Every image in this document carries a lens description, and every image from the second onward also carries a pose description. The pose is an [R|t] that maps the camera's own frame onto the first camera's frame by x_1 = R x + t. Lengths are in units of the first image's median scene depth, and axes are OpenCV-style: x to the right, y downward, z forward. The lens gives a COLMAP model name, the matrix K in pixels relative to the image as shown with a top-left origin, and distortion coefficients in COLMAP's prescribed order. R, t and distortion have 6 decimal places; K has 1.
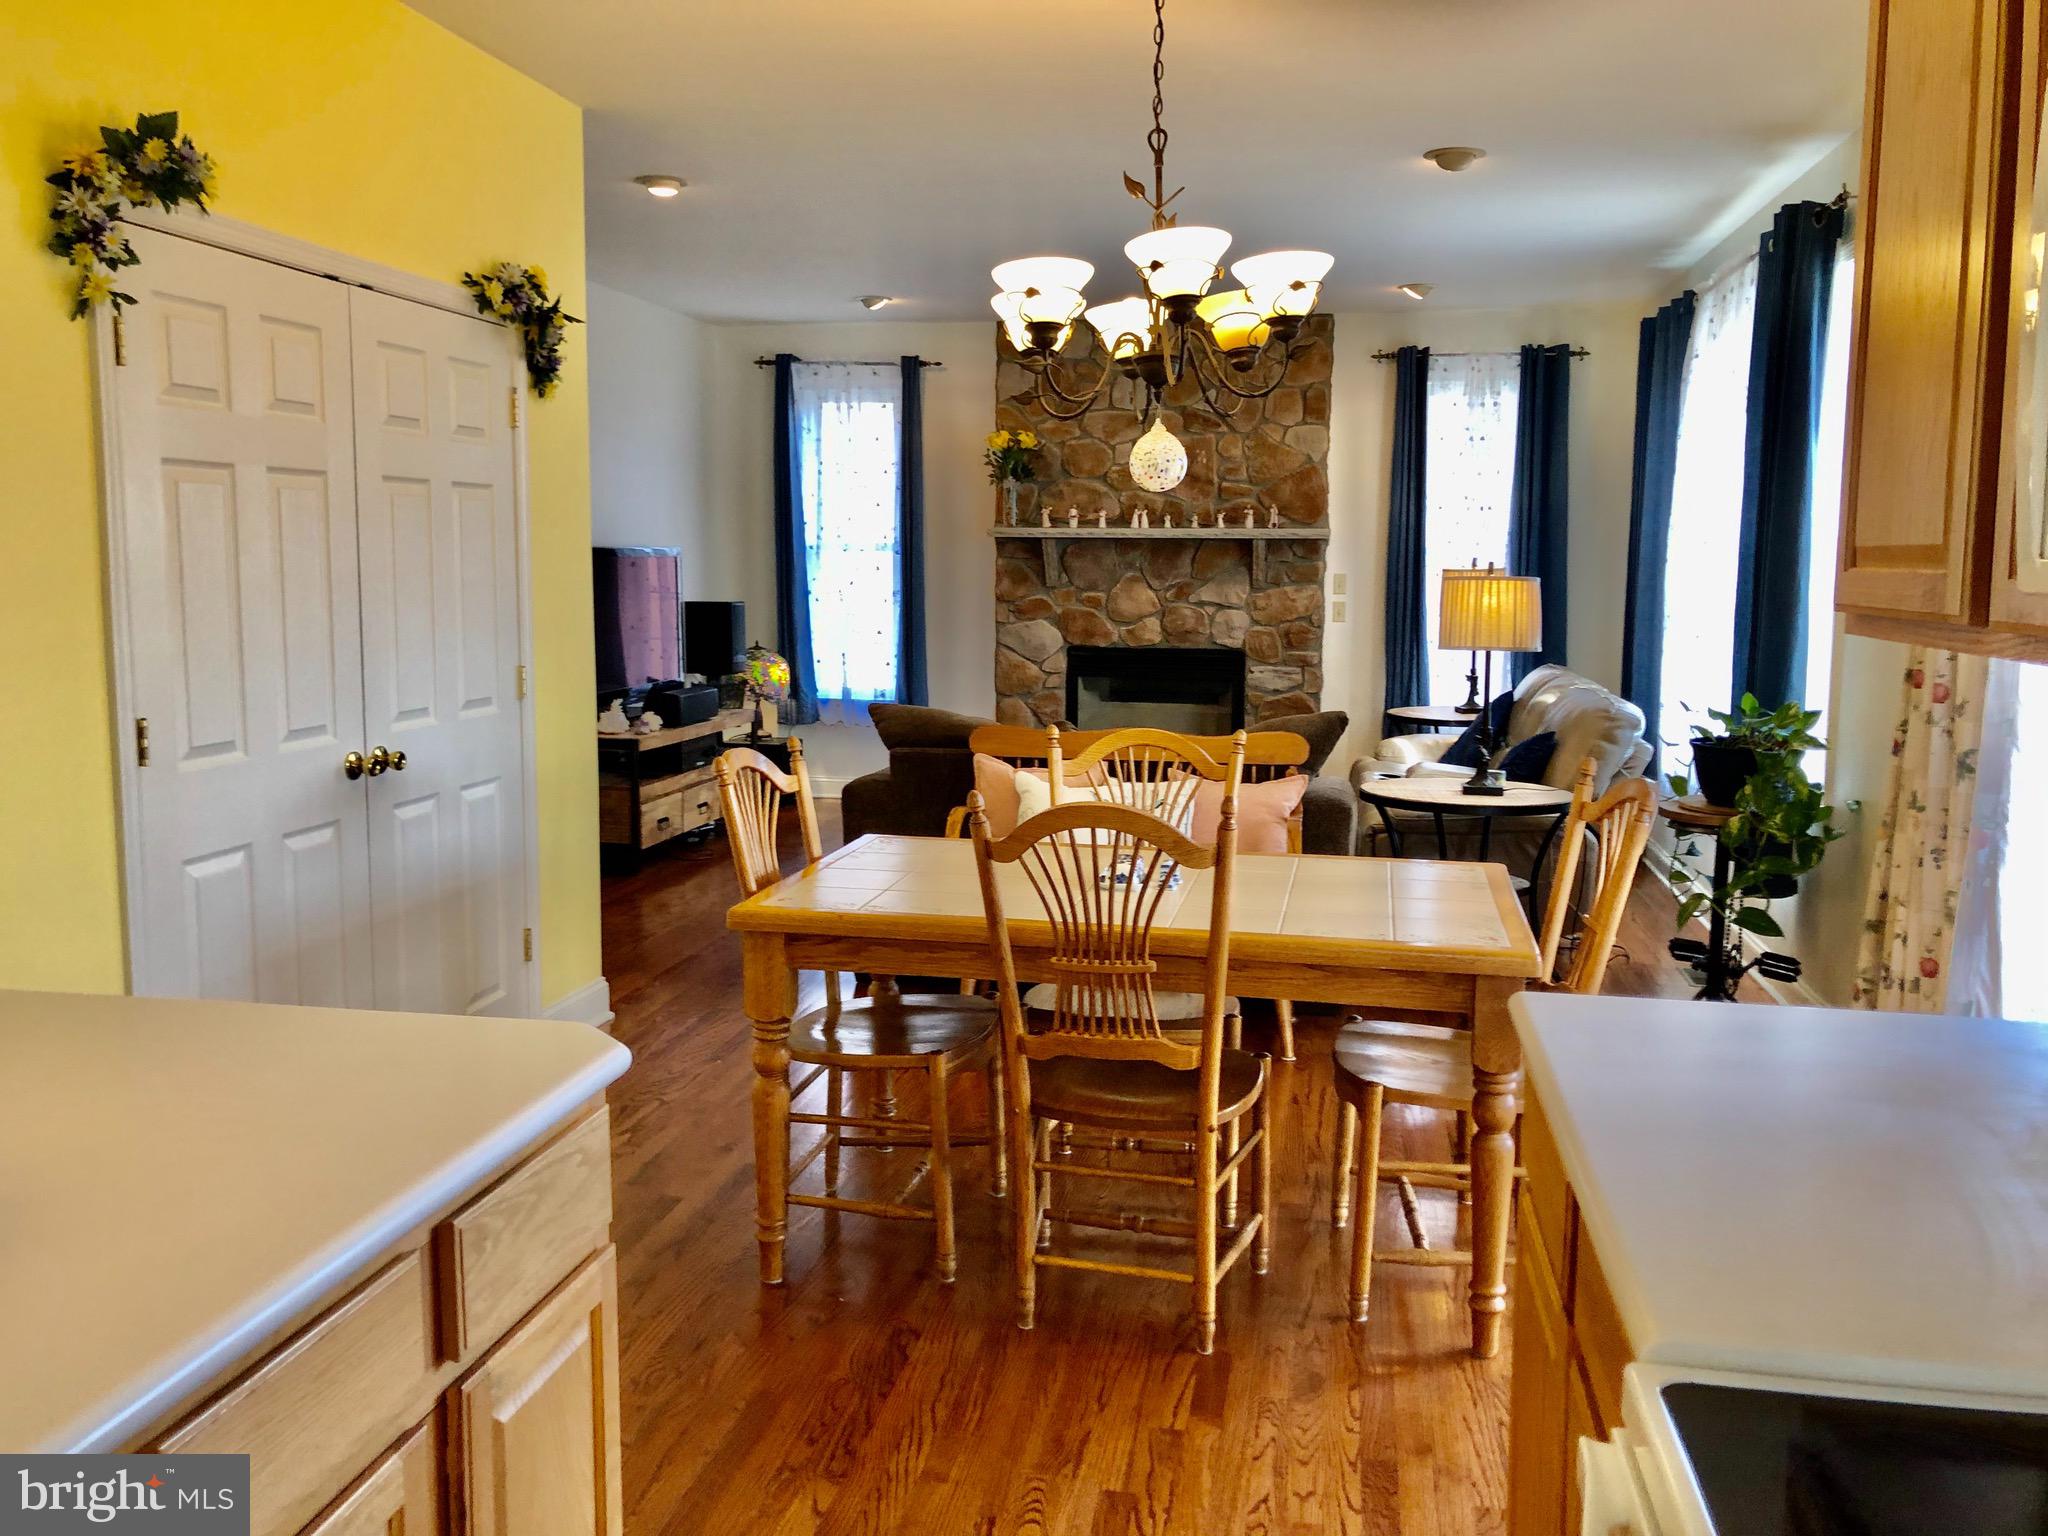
lens RADIAL K [[1692.9, 0, 969.8], [0, 1692.9, 724.7], [0, 0, 1]] dist [0.028562, -0.016931]
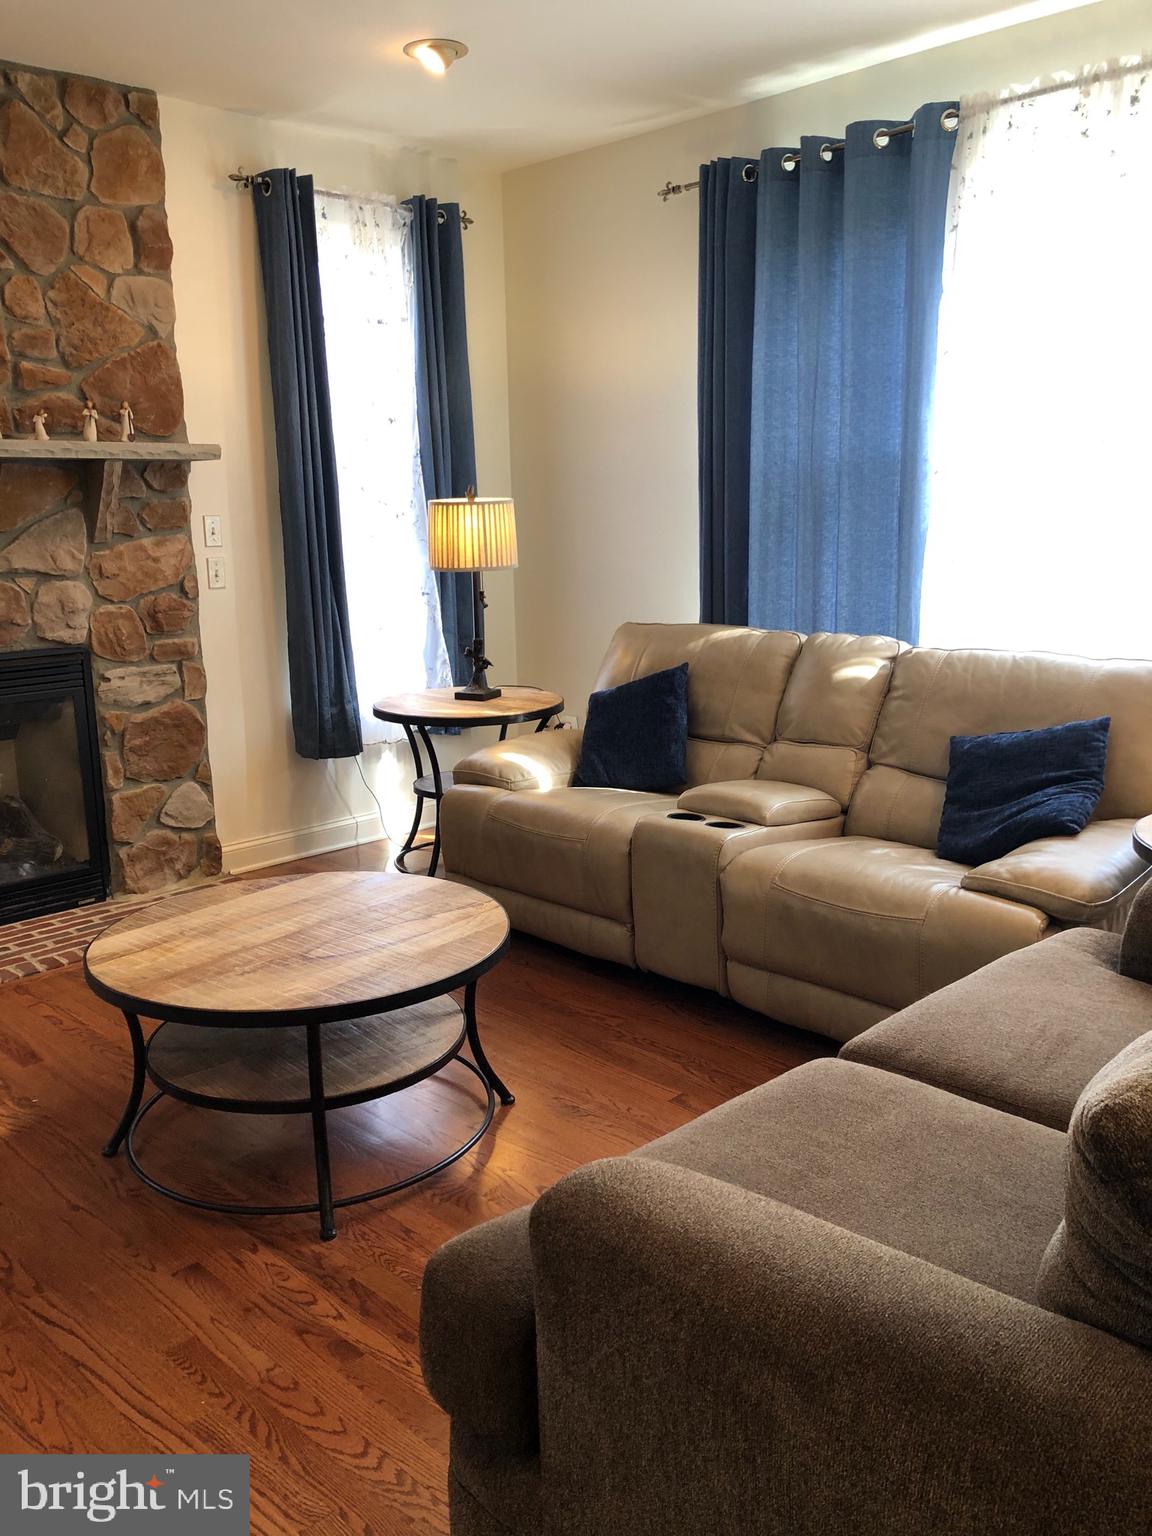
lens RADIAL K [[1269.7, 0, 567.0], [0, 1269.7, 755.8], [0, 0, 1]] dist [0.028562, -0.016931]
pose [[0.528999, -0.181345, 0.829020, -0.137167], [0.112755, 0.983259, 0.143136, -0.051578], [-0.841099, 0.017757, 0.540590, 0.606415]]
